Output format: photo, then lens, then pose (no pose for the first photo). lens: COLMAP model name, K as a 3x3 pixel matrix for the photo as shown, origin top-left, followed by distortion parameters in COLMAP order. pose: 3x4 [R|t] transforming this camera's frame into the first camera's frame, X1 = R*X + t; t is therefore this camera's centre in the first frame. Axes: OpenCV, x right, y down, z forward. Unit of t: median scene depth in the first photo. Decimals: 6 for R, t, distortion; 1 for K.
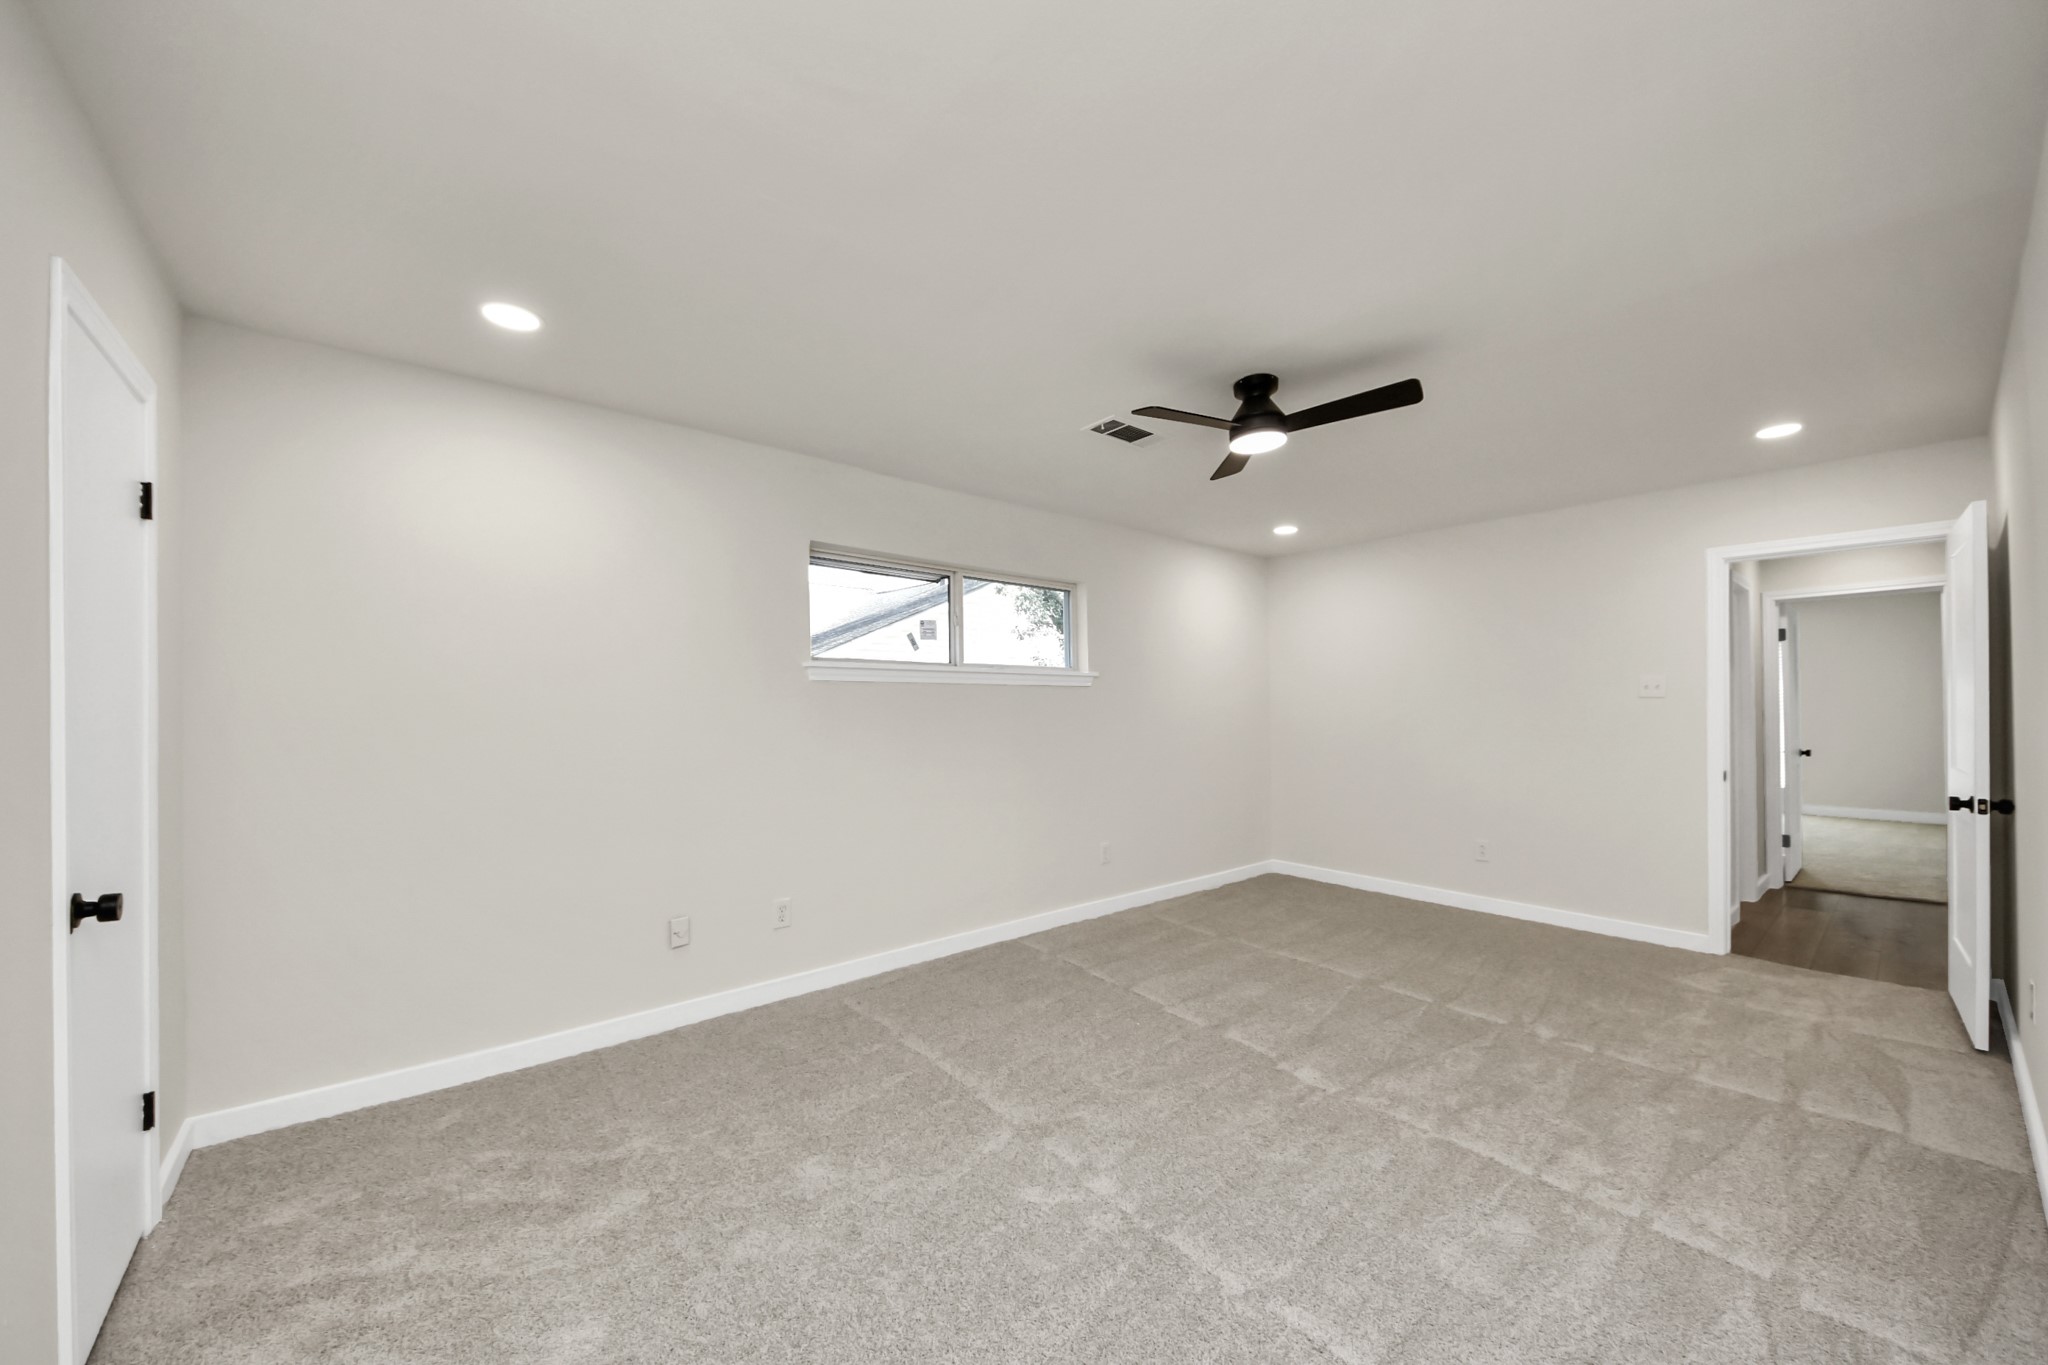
lens RADIAL K [[725.9, 0, 1030.9], [0, 725.9, 695.5], [0, 0, 1]] dist [0.014366, -0.013390]
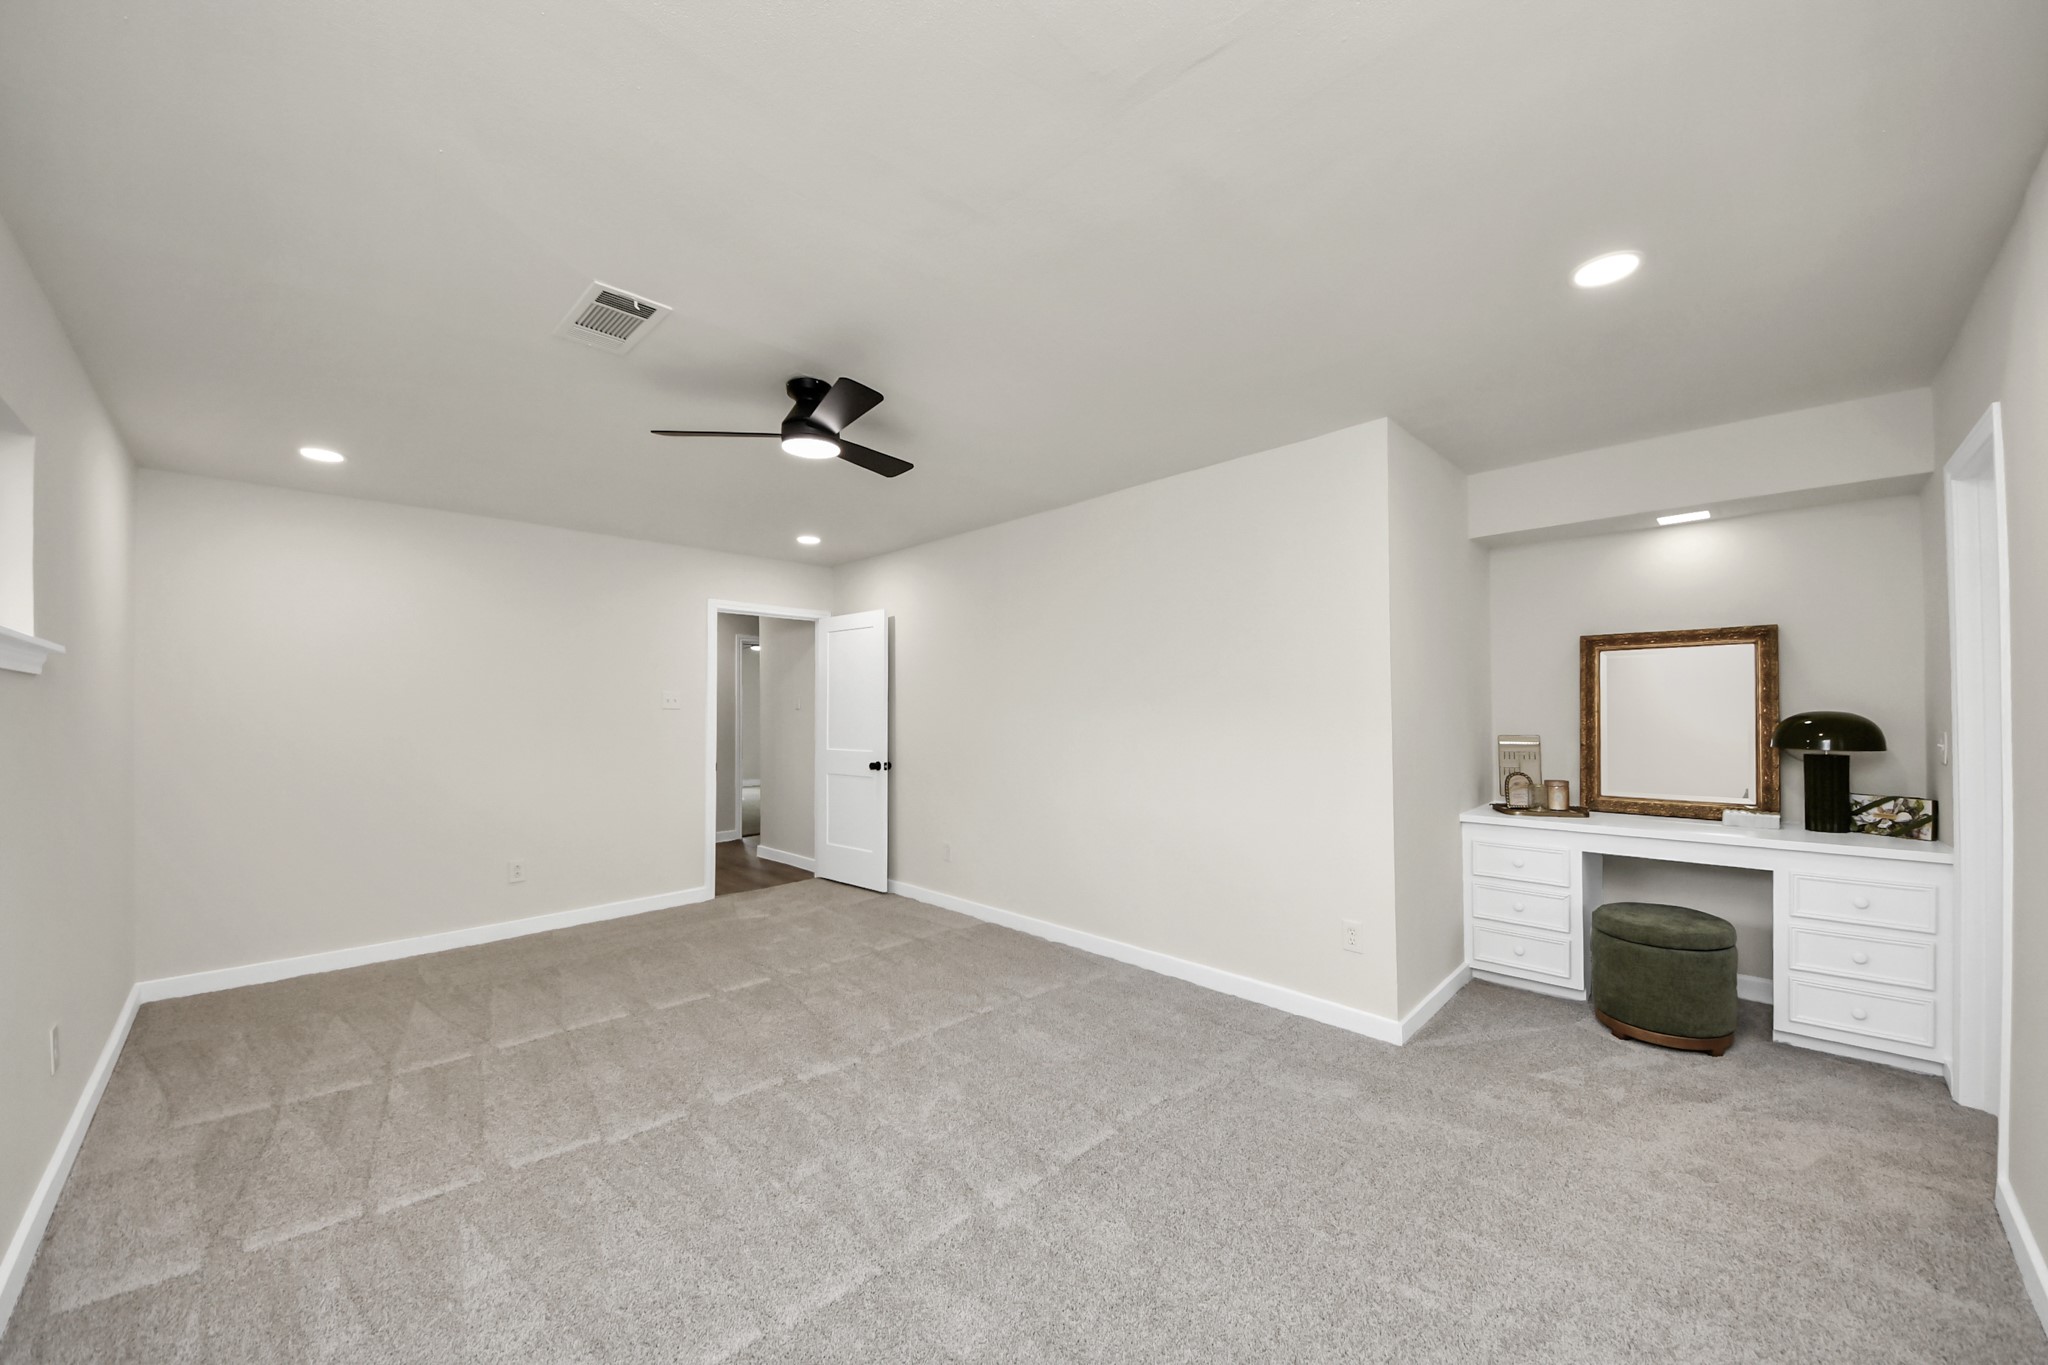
lens RADIAL K [[727.0, 0, 1022.8], [0, 727.0, 703.7], [0, 0, 1]] dist [0.001060, -0.013035]
pose [[-0.069681, 0.011984, 0.997497, -0.520089], [-0.005145, 0.999910, -0.012373, 0.006970], [-0.997556, -0.005994, -0.069613, 0.600823]]
